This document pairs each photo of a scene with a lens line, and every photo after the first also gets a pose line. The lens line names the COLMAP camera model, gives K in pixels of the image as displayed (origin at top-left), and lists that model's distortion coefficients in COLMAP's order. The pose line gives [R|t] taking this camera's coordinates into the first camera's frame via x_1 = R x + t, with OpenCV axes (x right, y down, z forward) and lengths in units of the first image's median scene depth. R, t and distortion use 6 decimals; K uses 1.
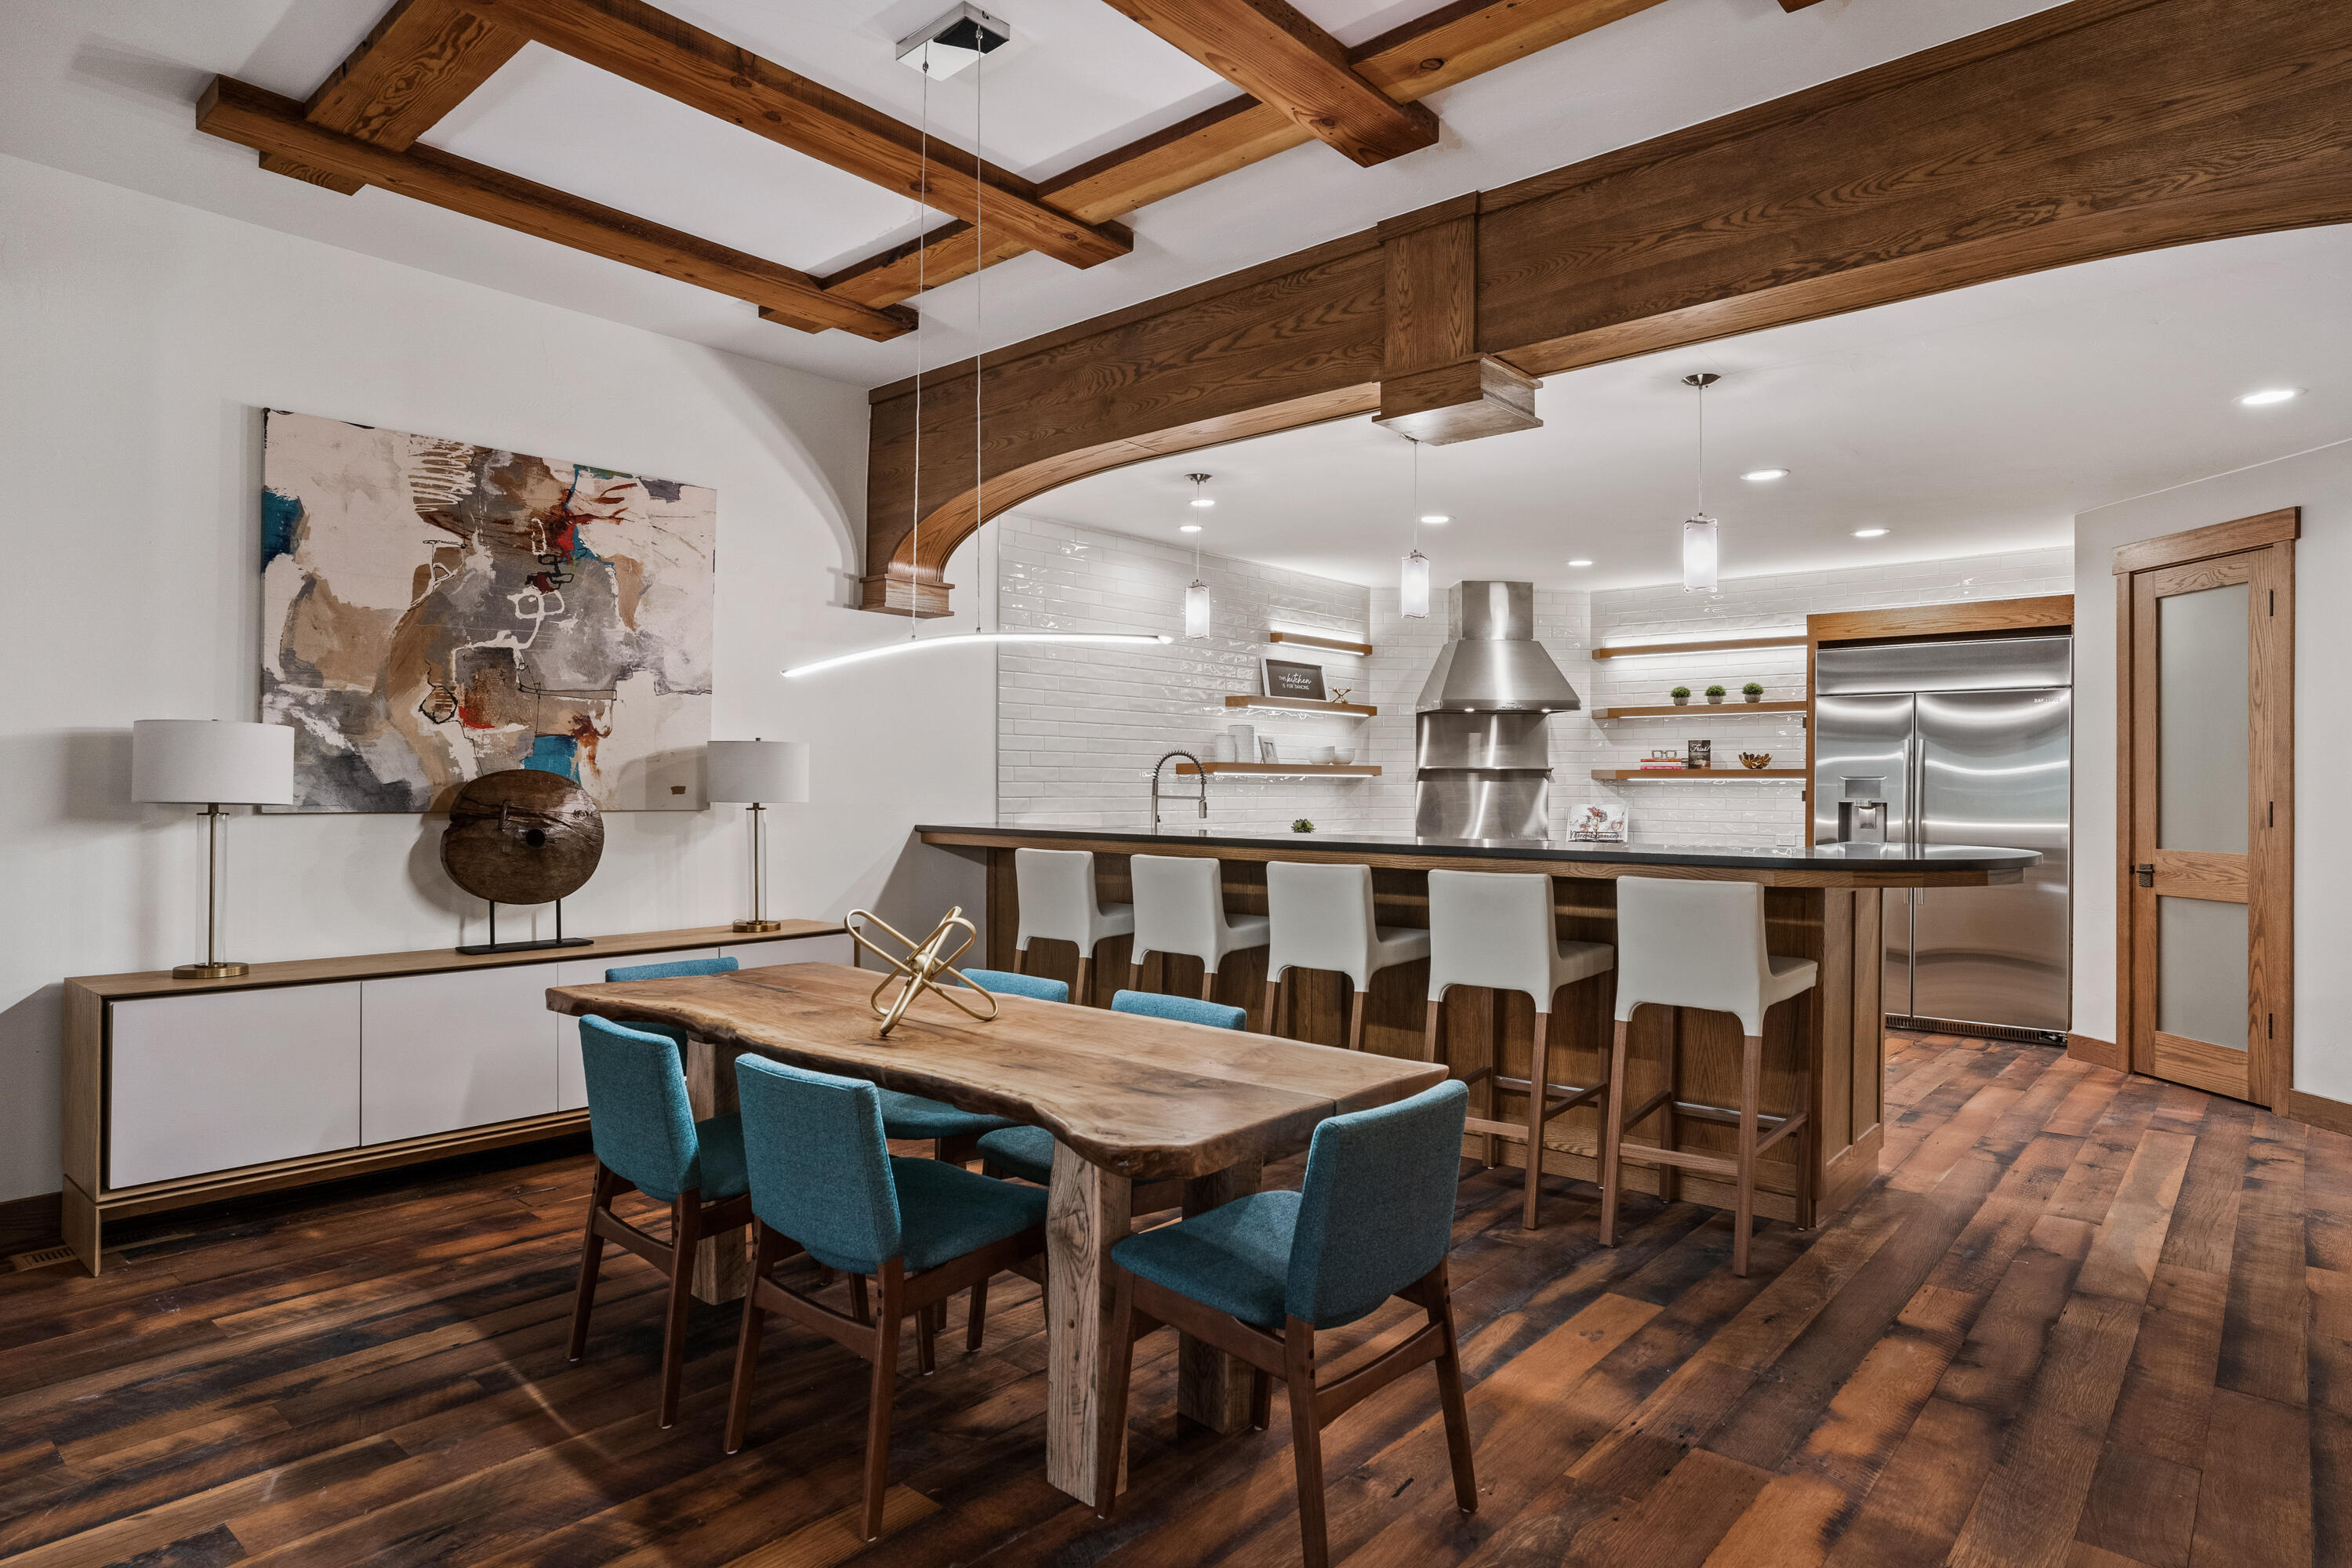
lens RADIAL K [[1307.7, 0, 1180.9], [0, 1307.7, 811.0], [0, 0, 1]] dist [-0.049500, 0.029034]
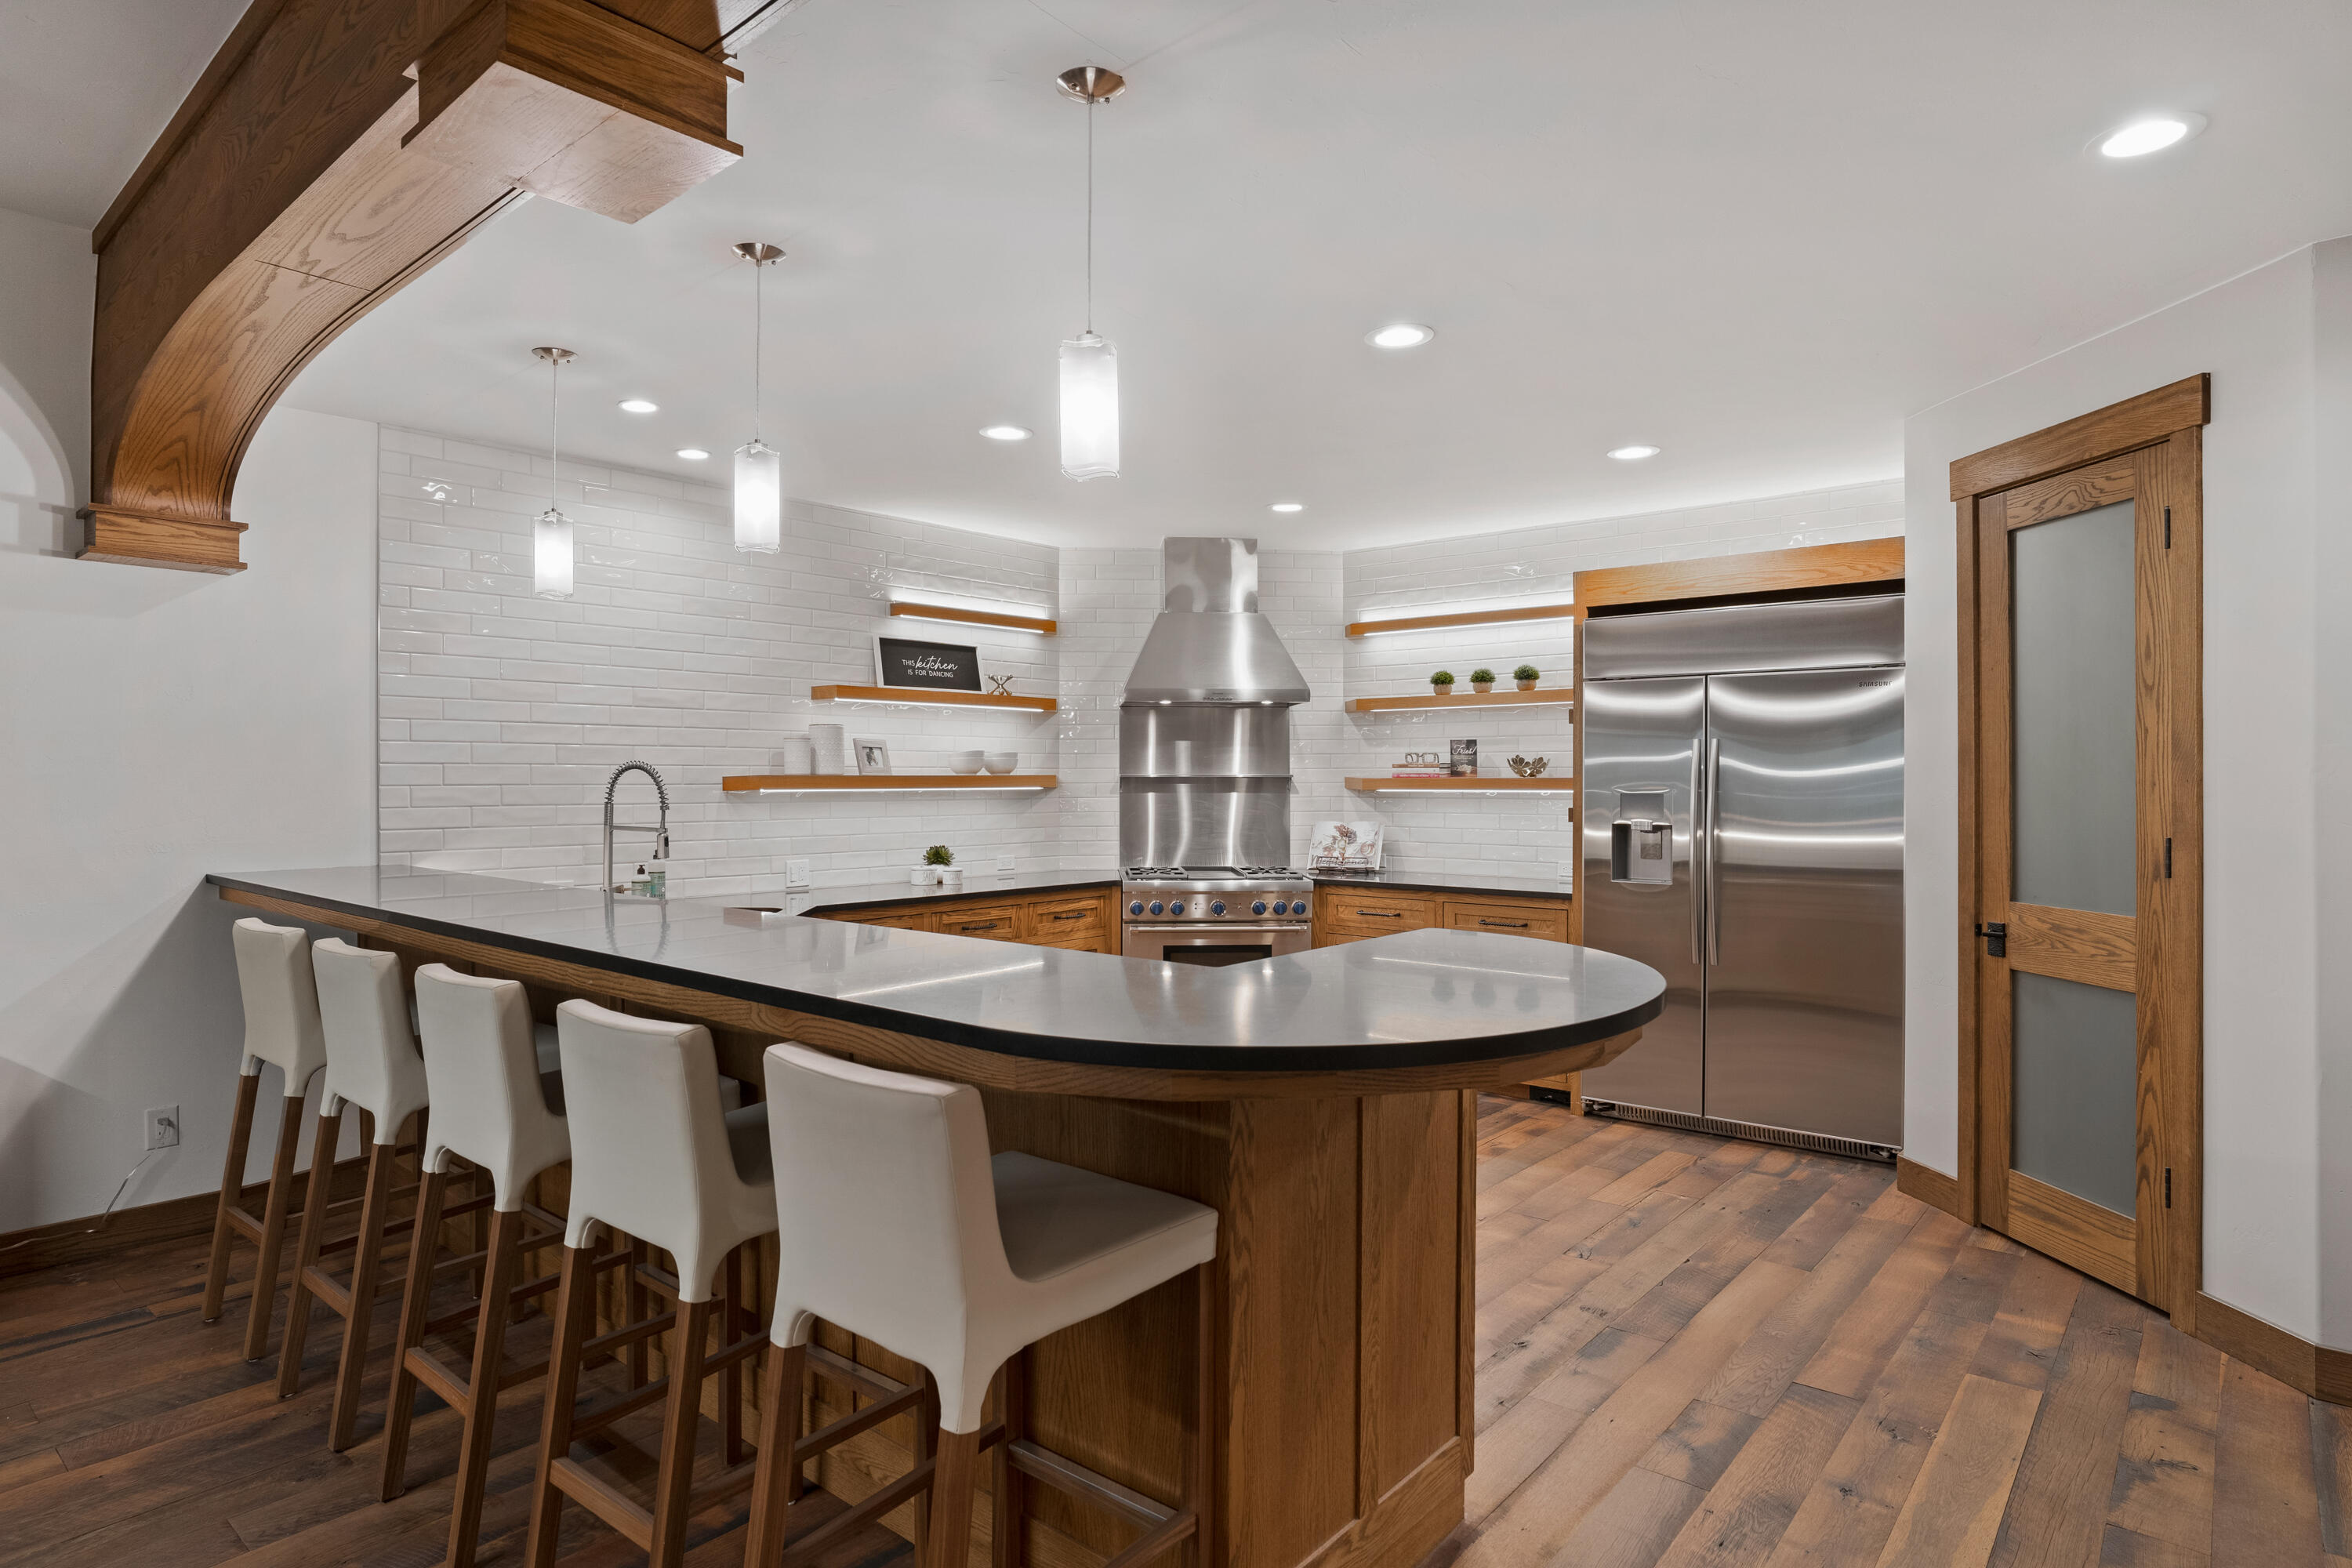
lens RADIAL K [[1262.8, 0, 1186.2], [0, 1262.8, 805.3], [0, 0, 1]] dist [-0.054198, 0.027289]
pose [[0.999904, -0.005301, 0.012824, 0.374351], [0.005276, 0.999984, 0.001994, -0.029589], [-0.012834, -0.001926, 0.999916, 0.414679]]
